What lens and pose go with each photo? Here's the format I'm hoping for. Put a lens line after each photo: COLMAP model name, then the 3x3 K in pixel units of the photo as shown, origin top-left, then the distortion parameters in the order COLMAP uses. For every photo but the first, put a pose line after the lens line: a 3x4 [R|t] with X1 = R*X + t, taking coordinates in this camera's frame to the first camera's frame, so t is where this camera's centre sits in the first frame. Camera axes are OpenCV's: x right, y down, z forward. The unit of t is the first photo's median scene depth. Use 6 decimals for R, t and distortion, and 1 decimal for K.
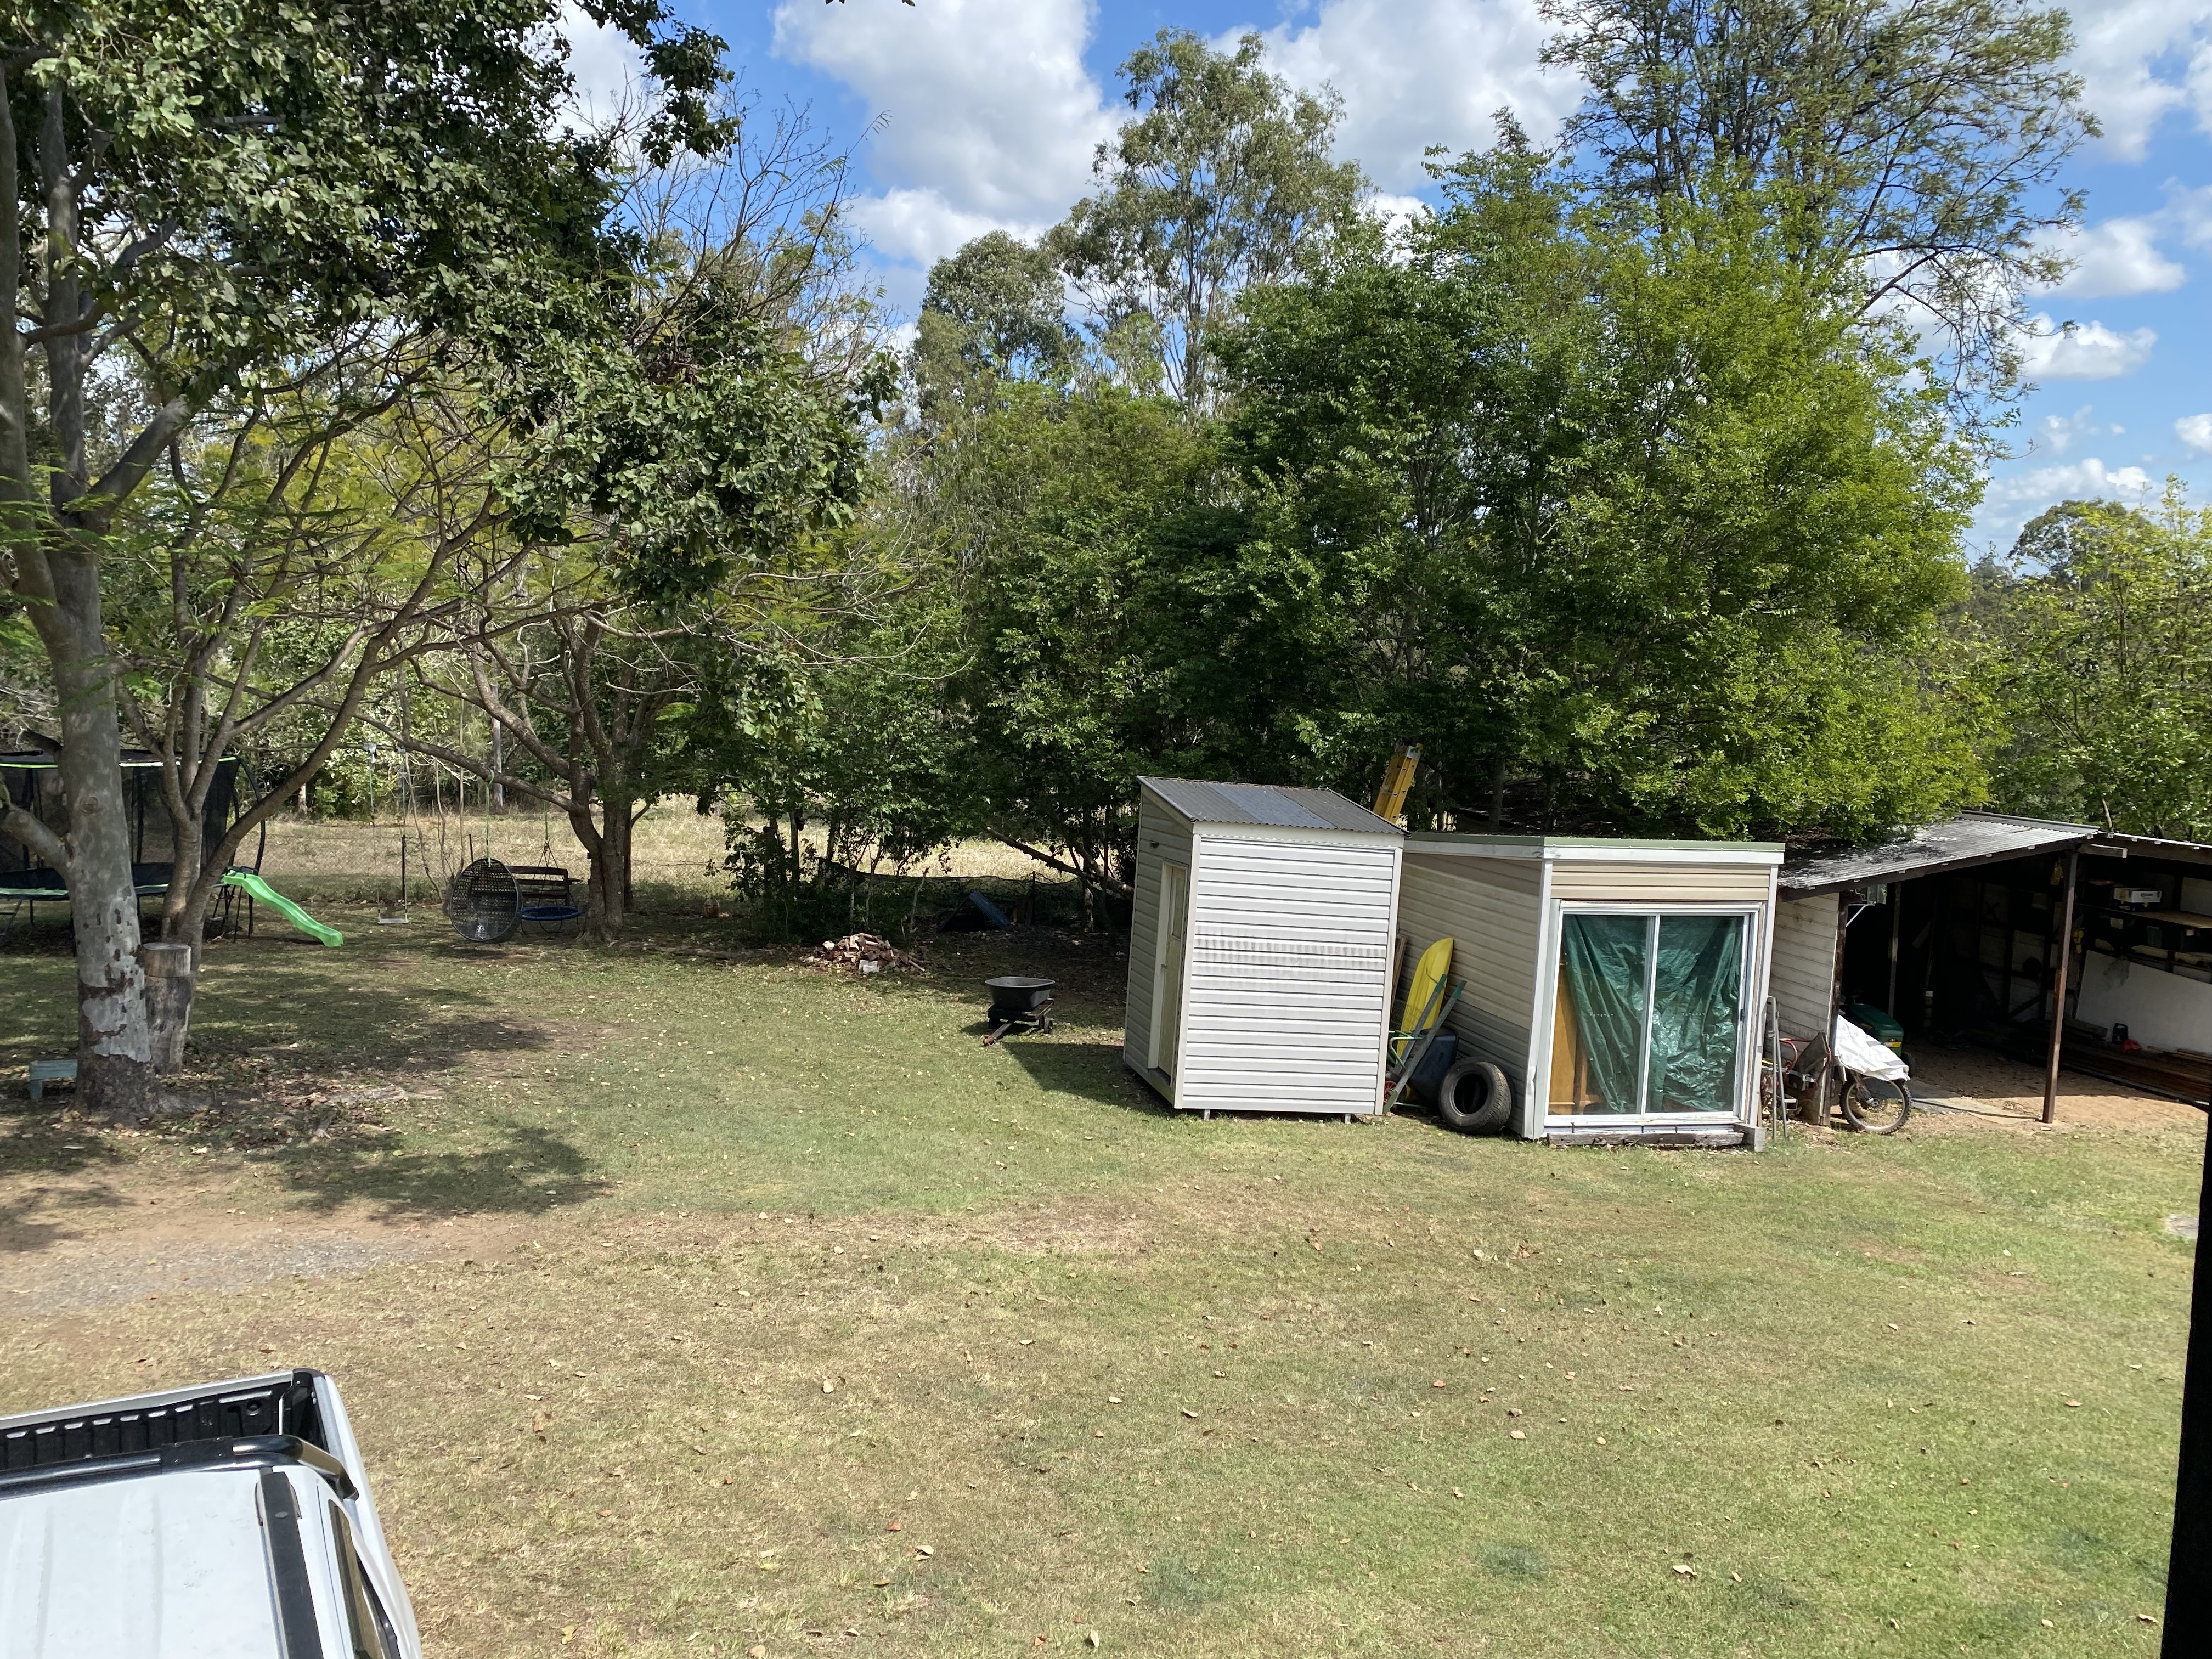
lens RADIAL K [[1659.0, 0, 1107.7], [0, 1659.0, 770.1], [0, 0, 1]] dist [0.011945, -0.005009]
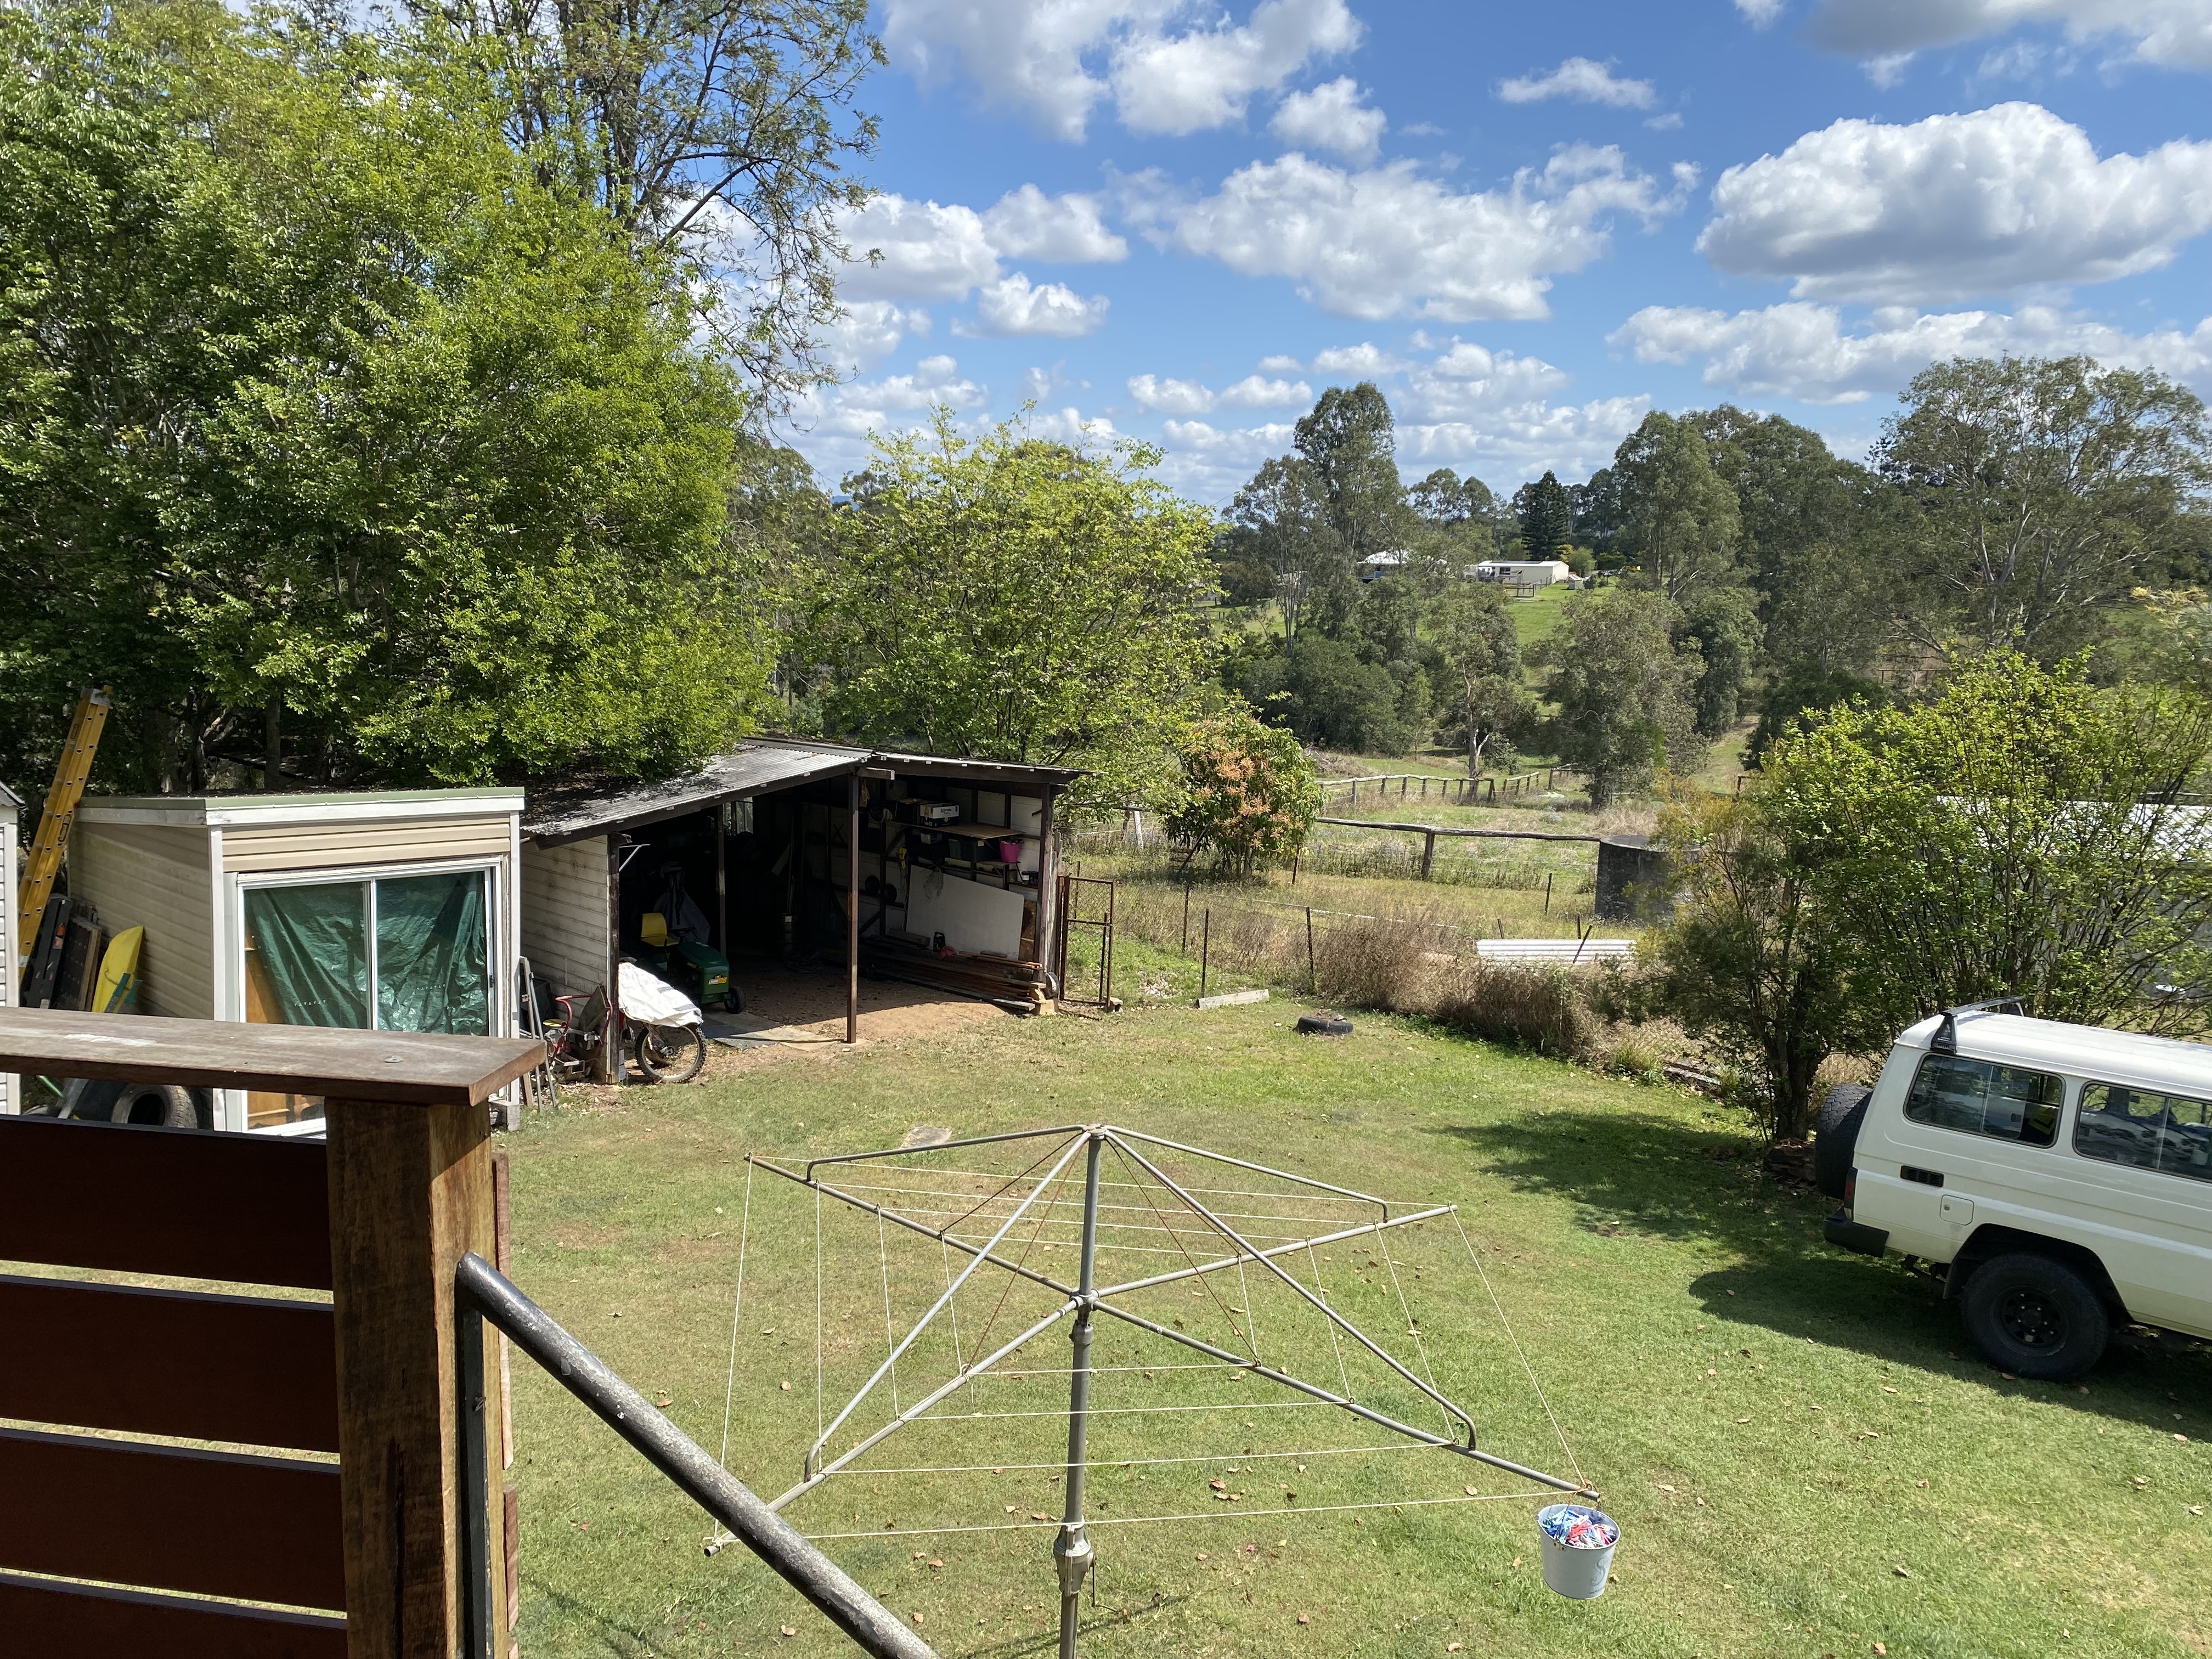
lens RADIAL K [[1659.0, 0, 1107.7], [0, 1659.0, 770.1], [0, 0, 1]] dist [0.011945, -0.005009]
pose [[0.859120, -0.056059, 0.508695, 0.210443], [0.033404, 0.998005, 0.053568, -0.002714], [-0.510683, -0.029029, 0.859279, 0.063605]]
